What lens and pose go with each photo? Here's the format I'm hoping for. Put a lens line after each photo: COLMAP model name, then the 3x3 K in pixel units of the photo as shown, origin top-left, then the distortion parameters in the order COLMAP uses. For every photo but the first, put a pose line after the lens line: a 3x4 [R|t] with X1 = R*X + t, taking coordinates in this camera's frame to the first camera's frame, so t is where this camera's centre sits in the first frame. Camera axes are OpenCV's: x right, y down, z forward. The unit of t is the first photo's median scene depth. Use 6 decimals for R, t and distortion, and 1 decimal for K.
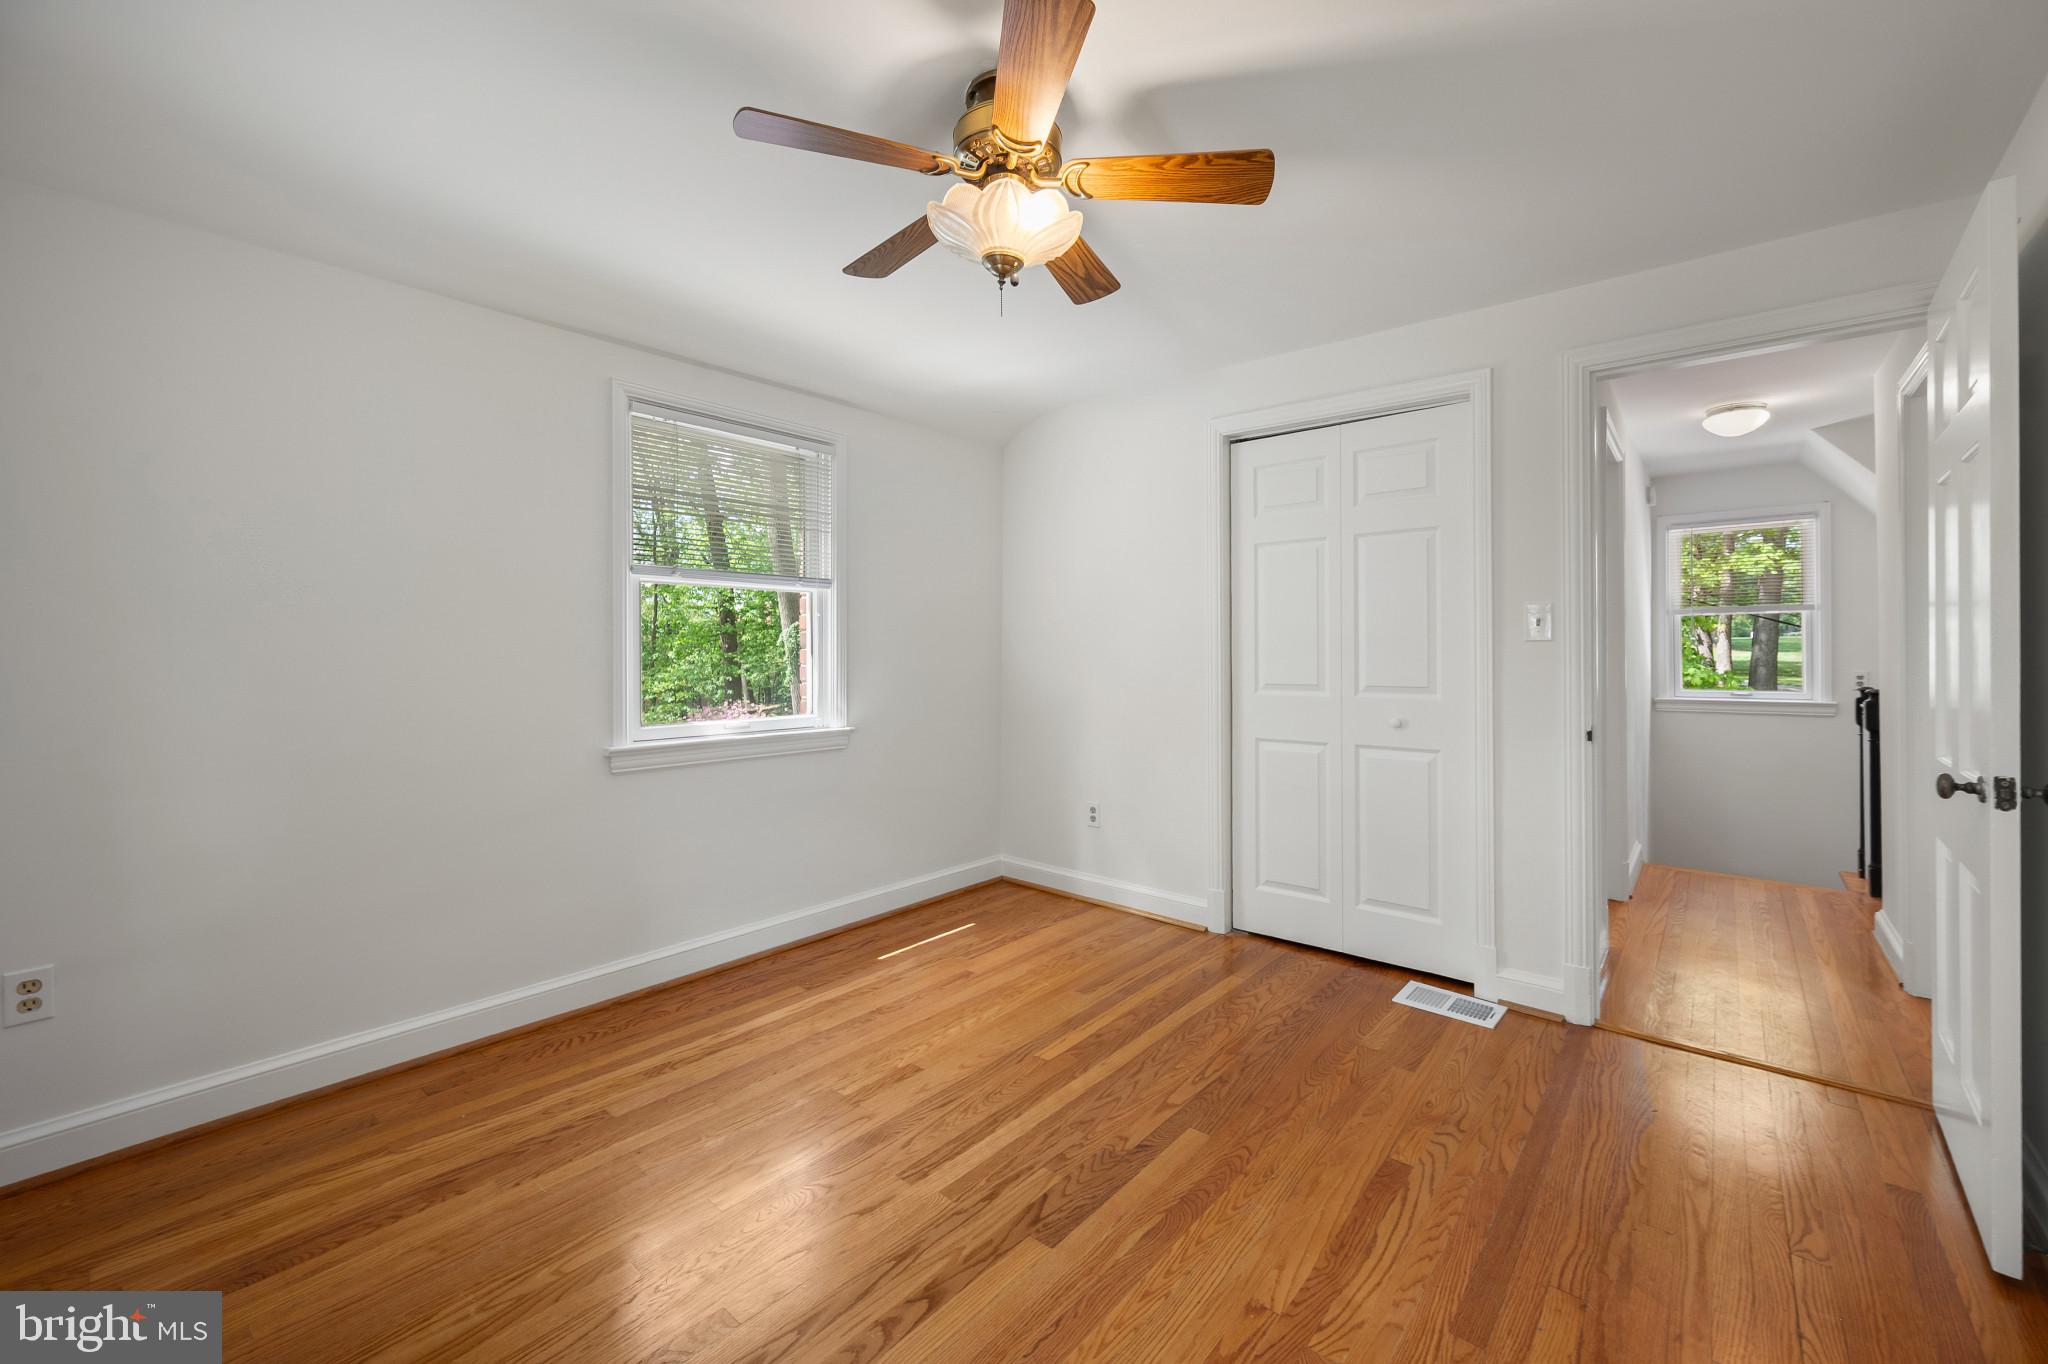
lens RADIAL K [[829.8, 0, 1004.7], [0, 829.8, 650.6], [0, 0, 1]] dist [-0.000864, 0.000041]
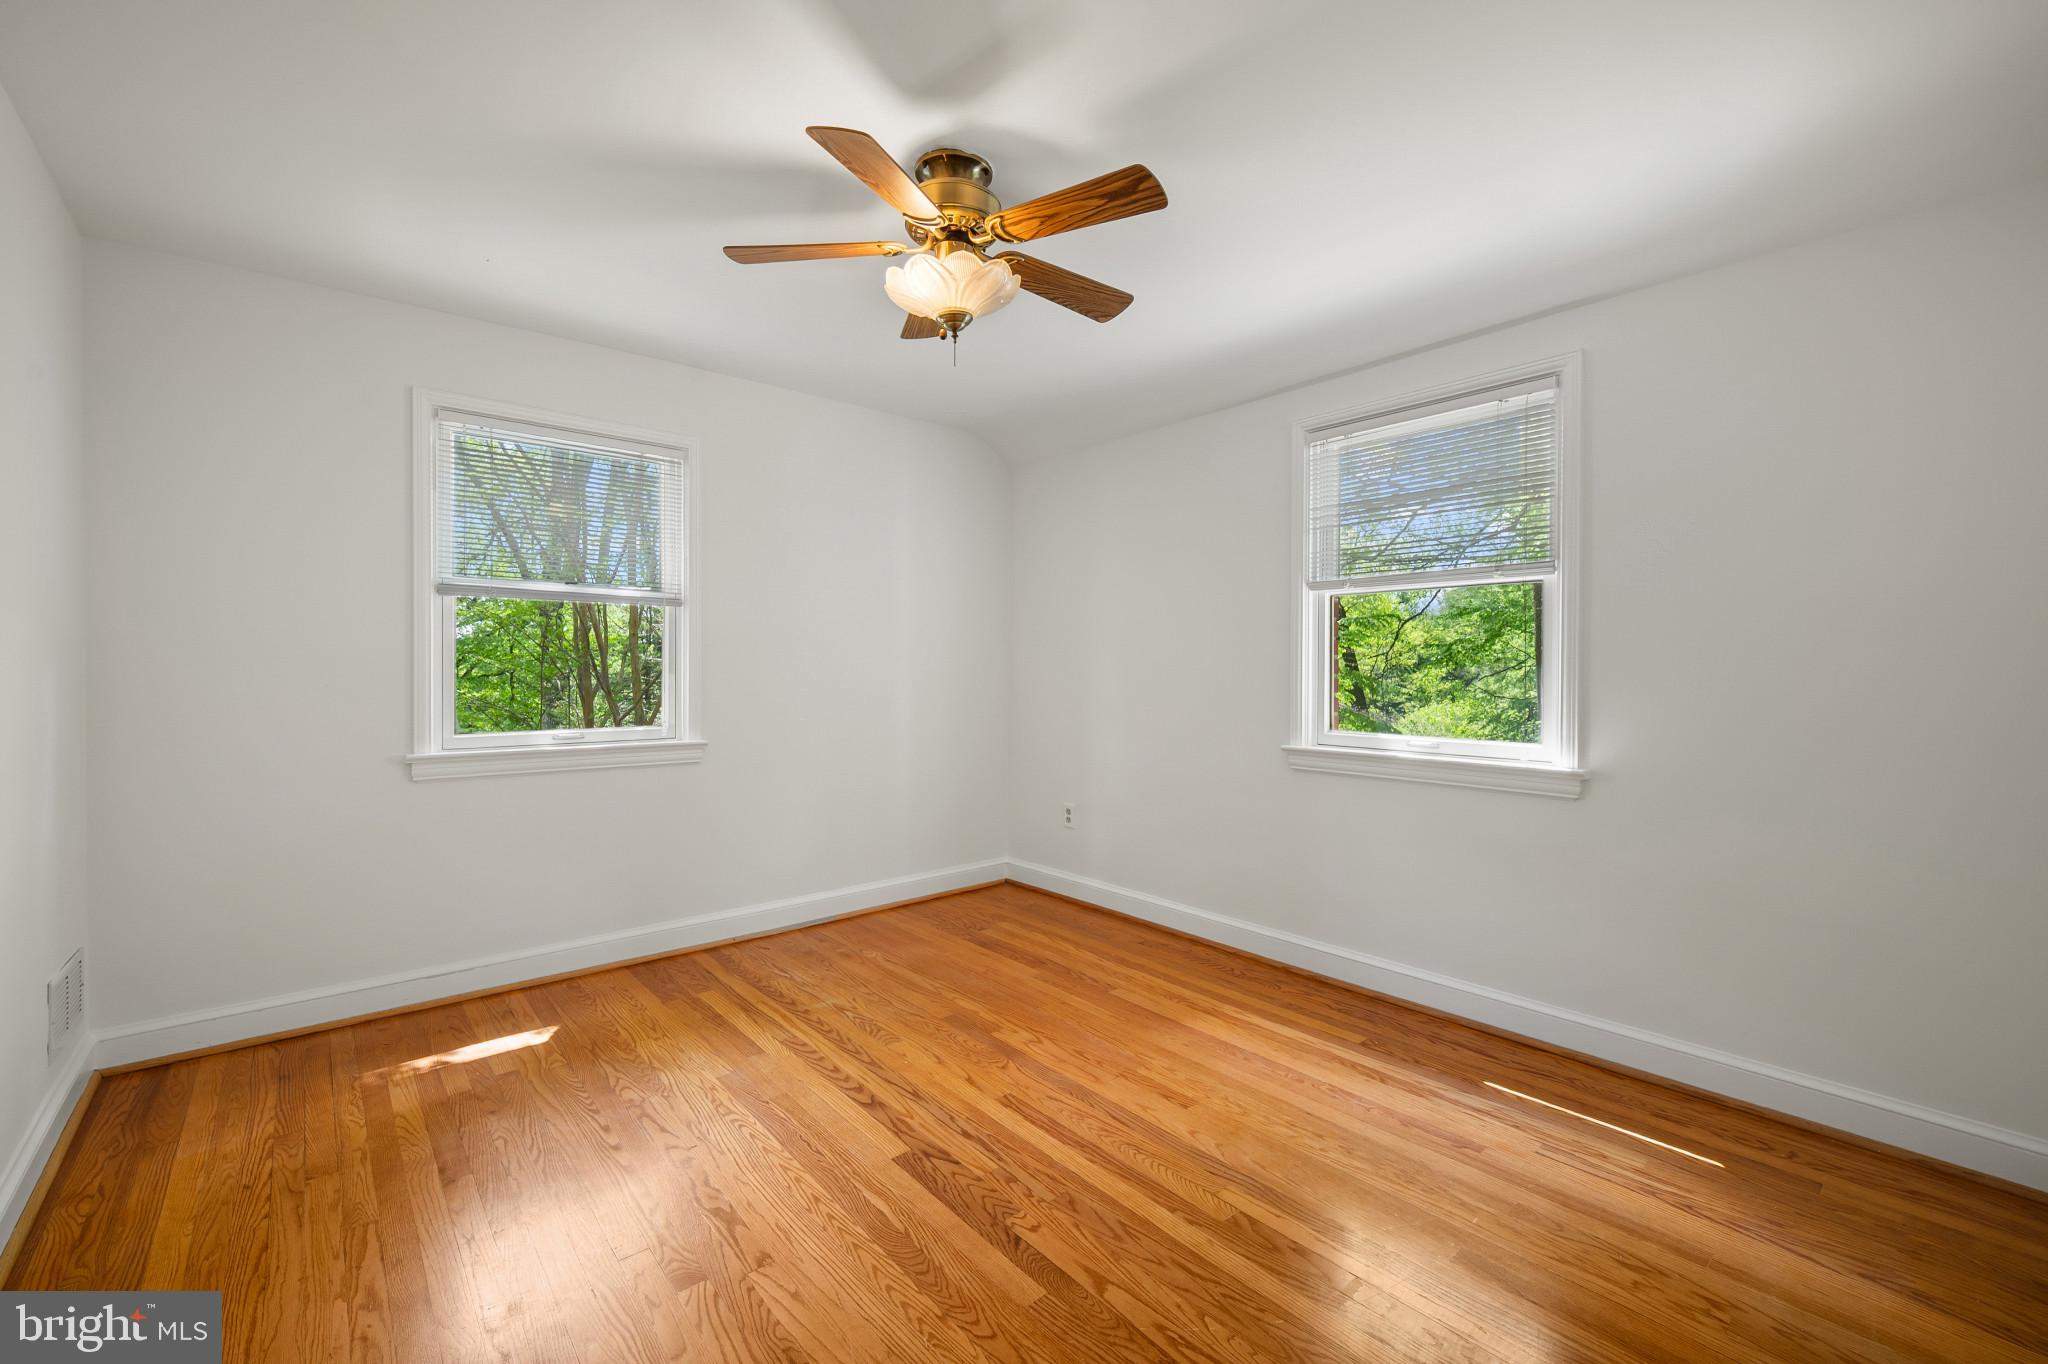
lens RADIAL K [[829.8, 0, 1023.2], [0, 829.8, 674.7], [0, 0, 1]] dist [-0.000864, 0.000041]
pose [[-0.144216, 0.010451, -0.989491, 0.947349], [0.000134, 0.999944, 0.010542, 0.008697], [0.989546, 0.001388, -0.144209, 1.068935]]
